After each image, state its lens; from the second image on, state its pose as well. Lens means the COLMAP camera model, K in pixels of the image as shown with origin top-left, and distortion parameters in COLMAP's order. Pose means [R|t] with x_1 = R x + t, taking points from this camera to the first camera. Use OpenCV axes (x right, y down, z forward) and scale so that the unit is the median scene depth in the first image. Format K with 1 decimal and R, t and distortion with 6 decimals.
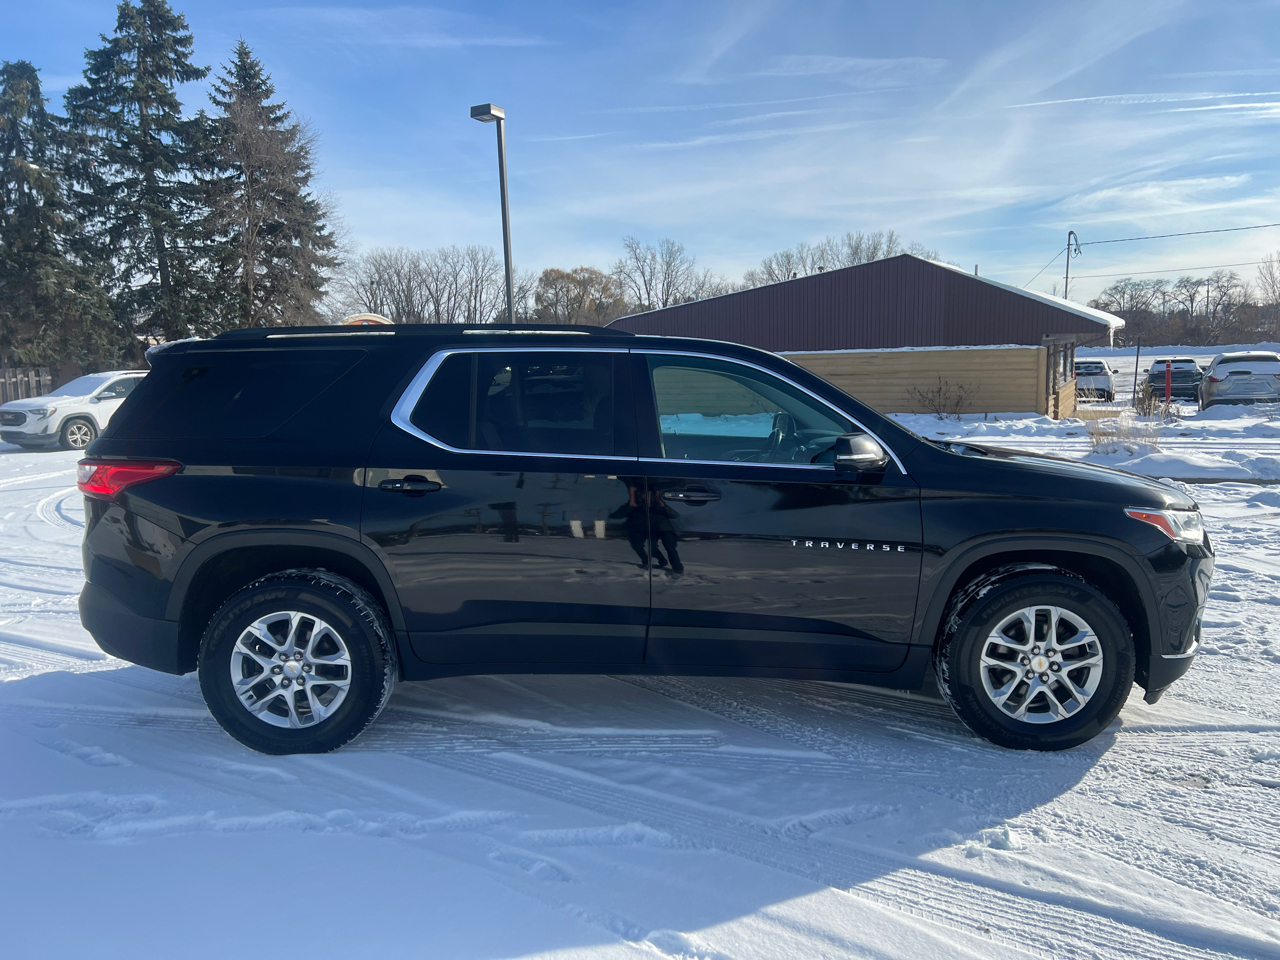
lens RADIAL K [[948.4, 0, 645.3], [0, 948.4, 478.6], [0, 0, 1]] dist [0.071485, -0.081873]
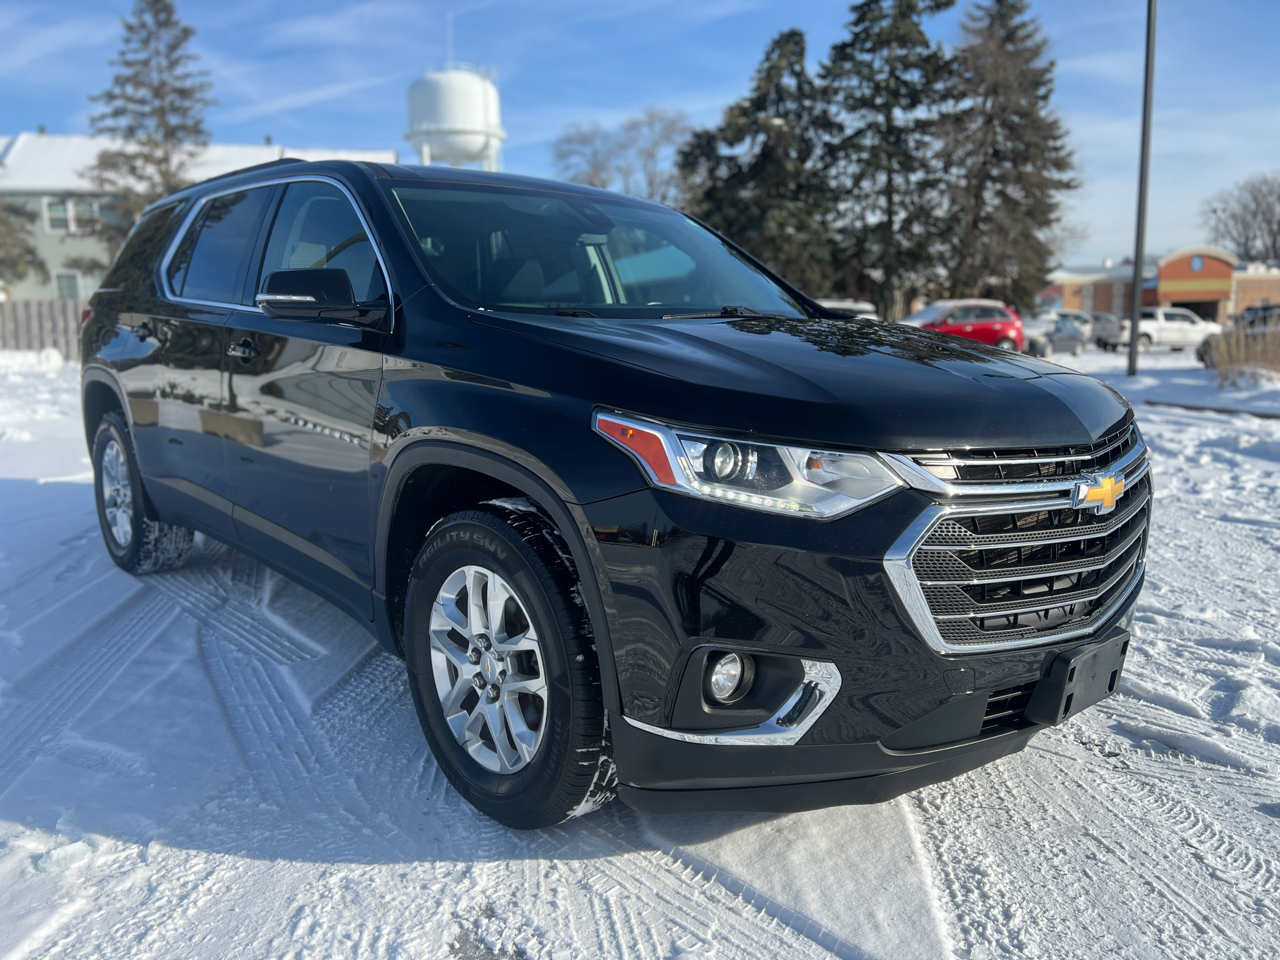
lens RADIAL K [[948.4, 0, 645.3], [0, 948.4, 478.6], [0, 0, 1]] dist [0.071485, -0.081873]
pose [[0.677892, 0.132454, -0.723131, 0.120830], [-0.091821, 0.991188, 0.095477, 0.002159], [0.729405, 0.001675, 0.684080, 0.092651]]
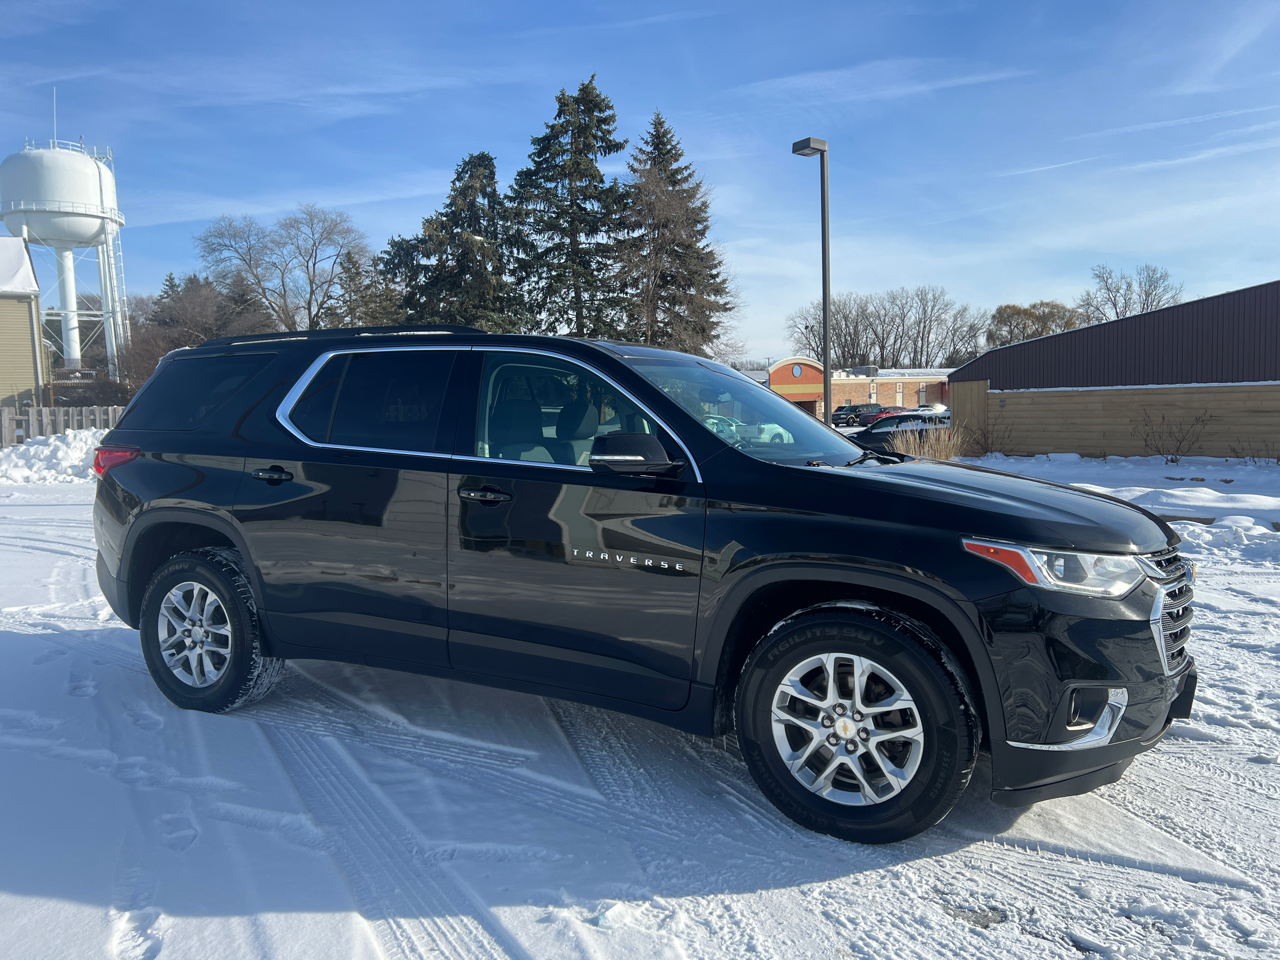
lens RADIAL K [[948.4, 0, 645.3], [0, 948.4, 478.6], [0, 0, 1]] dist [0.071485, -0.081873]
pose [[0.895795, 0.036194, -0.442991, 0.083255], [-0.055730, 0.997960, -0.031159, 0.002966], [0.440959, 0.052600, 0.895985, 0.028789]]
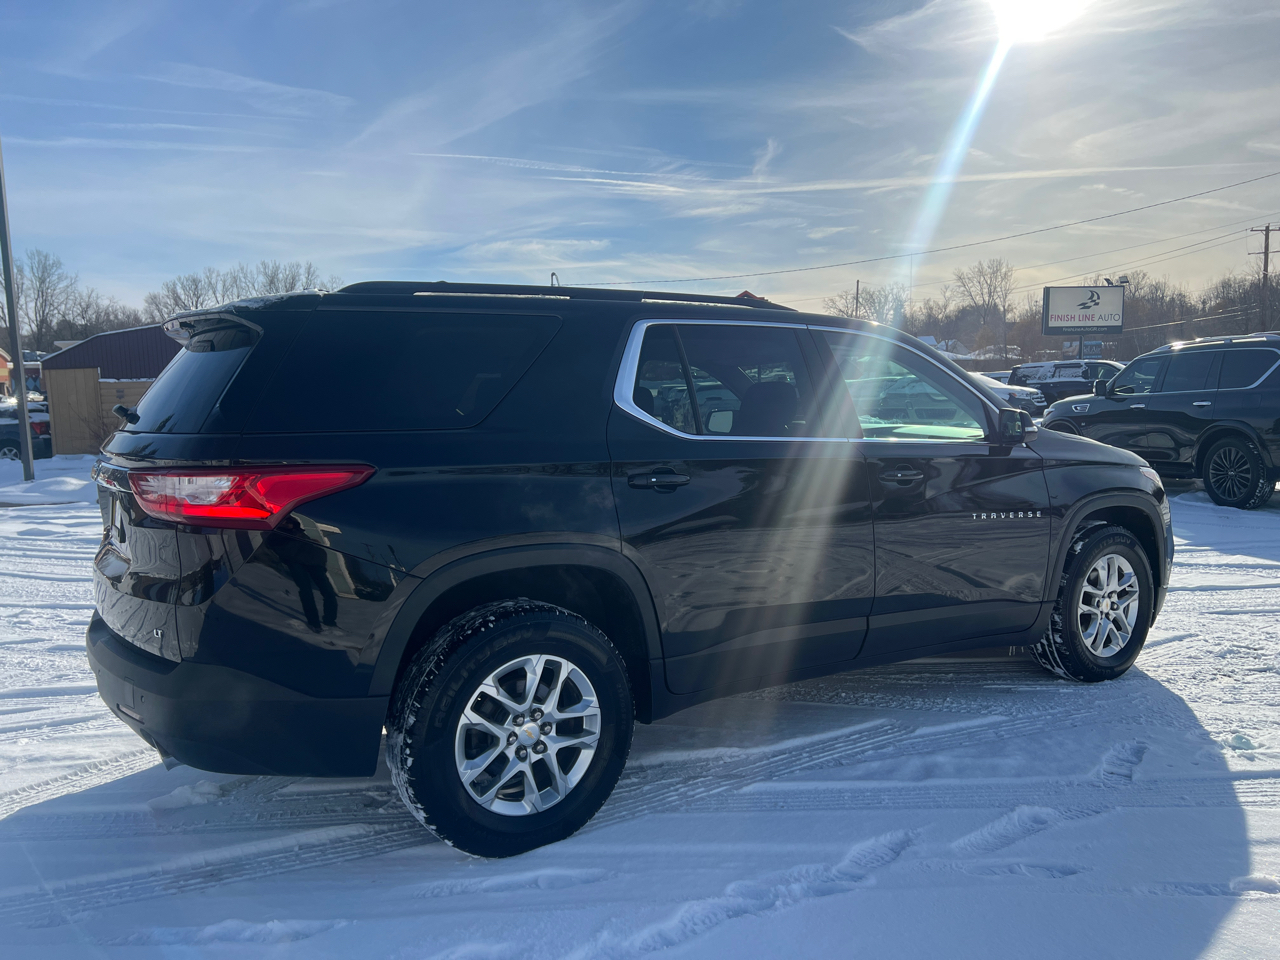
lens RADIAL K [[951.7, 0, 636.5], [0, 951.7, 485.3], [0, 0, 1]] dist [0.064779, -0.064278]
pose [[0.837847, -0.054210, 0.543207, -0.096012], [0.070103, 0.997503, -0.008581, 0.002399], [-0.541385, 0.045270, 0.839555, 0.043963]]
